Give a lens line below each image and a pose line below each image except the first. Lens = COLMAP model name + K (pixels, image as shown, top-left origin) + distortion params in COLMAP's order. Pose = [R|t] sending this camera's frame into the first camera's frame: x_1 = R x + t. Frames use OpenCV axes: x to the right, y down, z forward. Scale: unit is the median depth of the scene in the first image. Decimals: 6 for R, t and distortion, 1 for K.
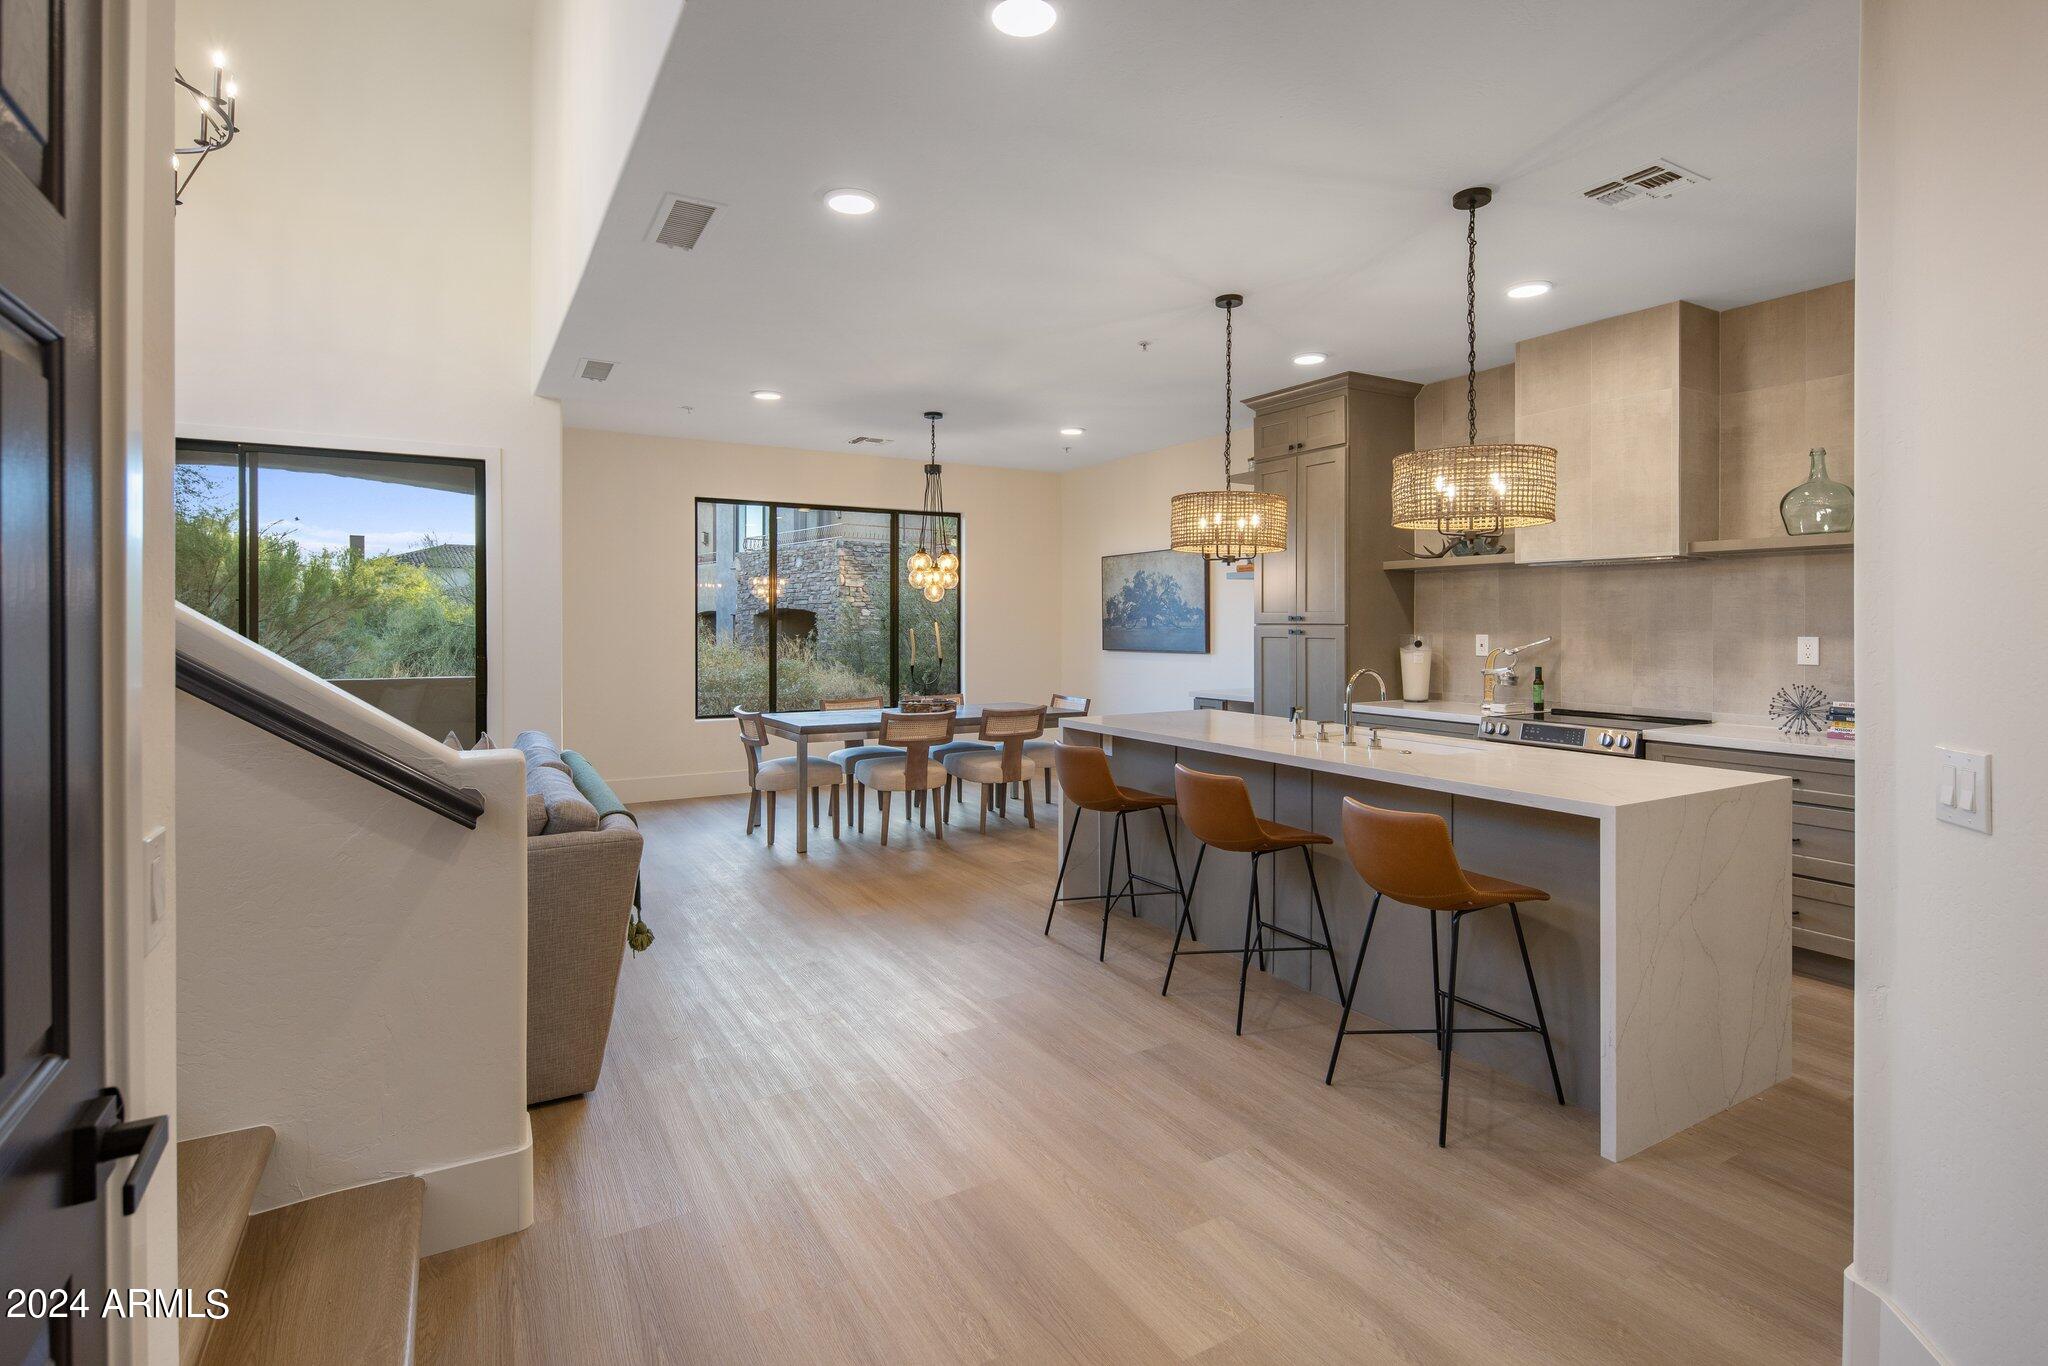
lens RADIAL K [[967.9, 0, 1023.1], [0, 967.9, 628.6], [0, 0, 1]] dist [0.002330, -0.000121]
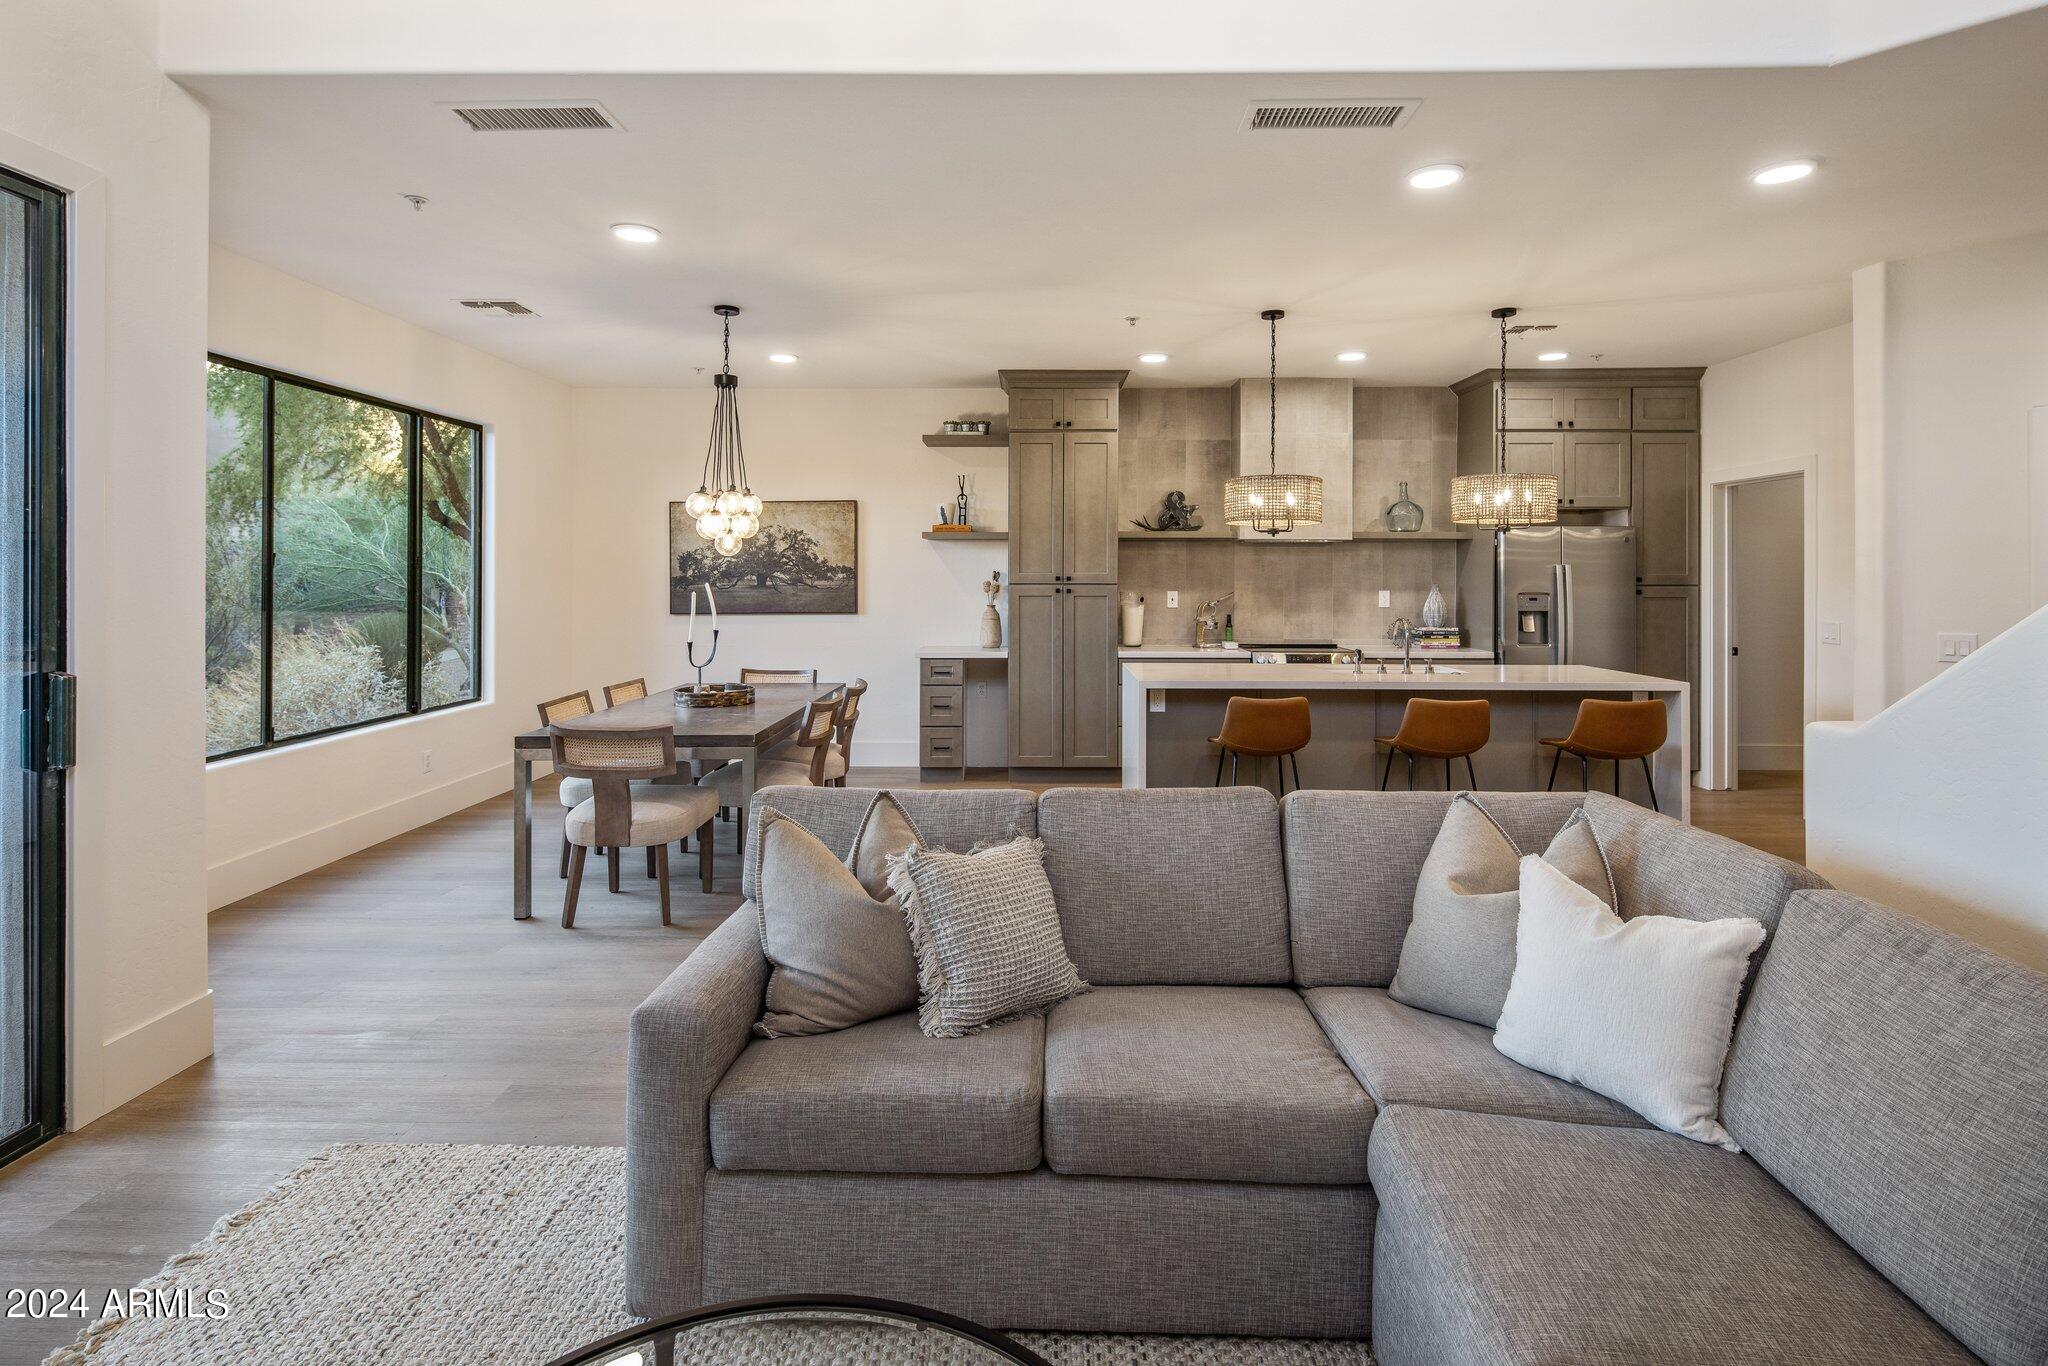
lens RADIAL K [[980.9, 0, 1022.6], [0, 980.9, 583.4], [0, 0, 1]] dist [0.001159, -0.000176]
pose [[0.530263, -0.004134, 0.847823, -0.720228], [0.004254, 0.999988, 0.002215, -0.007820], [-0.847822, 0.002432, 0.530275, 0.457618]]
